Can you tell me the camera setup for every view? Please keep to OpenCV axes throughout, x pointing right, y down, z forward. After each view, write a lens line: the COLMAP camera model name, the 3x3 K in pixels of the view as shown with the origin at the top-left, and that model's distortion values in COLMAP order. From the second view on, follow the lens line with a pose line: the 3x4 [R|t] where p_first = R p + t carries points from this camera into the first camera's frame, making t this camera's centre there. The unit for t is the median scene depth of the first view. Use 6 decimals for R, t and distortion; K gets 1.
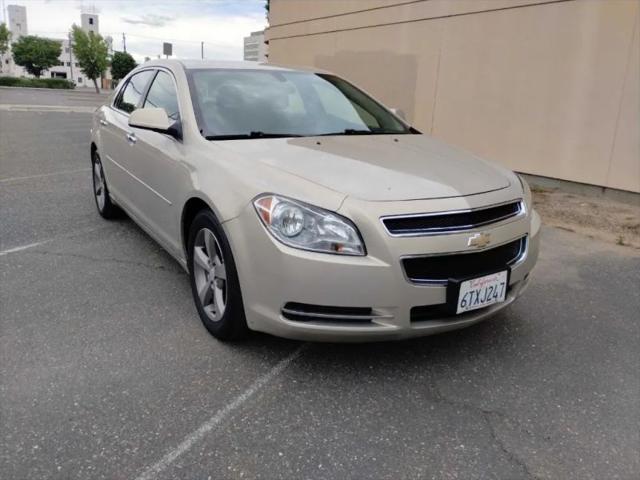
lens RADIAL K [[539.2, 0, 322.1], [0, 539.2, 234.5], [0, 0, 1]] dist [0.065725, -0.095179]
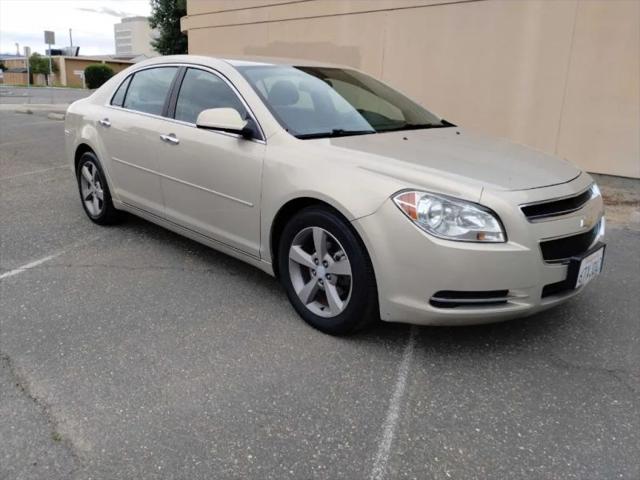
lens RADIAL K [[539.2, 0, 318.6], [0, 539.2, 237.2], [0, 0, 1]] dist [0.065725, -0.095179]
pose [[0.977677, -0.069535, 0.198275, -0.442803], [0.064852, 0.997443, 0.030027, -0.024310], [-0.199856, -0.016498, 0.979686, 0.006161]]
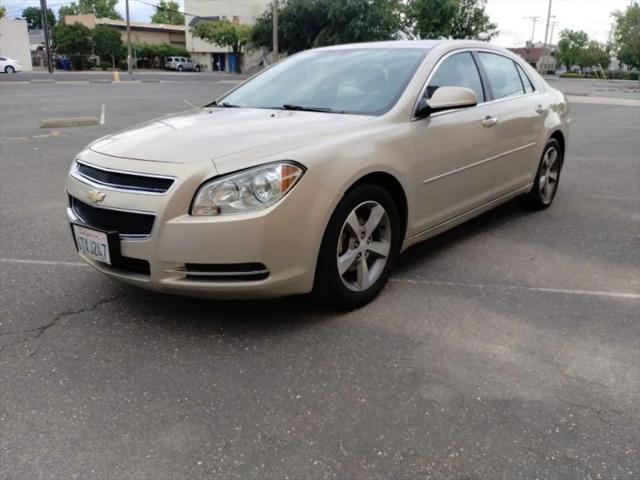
lens RADIAL K [[539.2, 0, 318.9], [0, 539.2, 240.9], [0, 0, 1]] dist [0.065725, -0.095179]
pose [[0.303376, 0.248378, -0.919930, 1.338916], [-0.240671, 0.954101, 0.178236, -0.189668], [0.921976, 0.167328, 0.349229, 0.969896]]
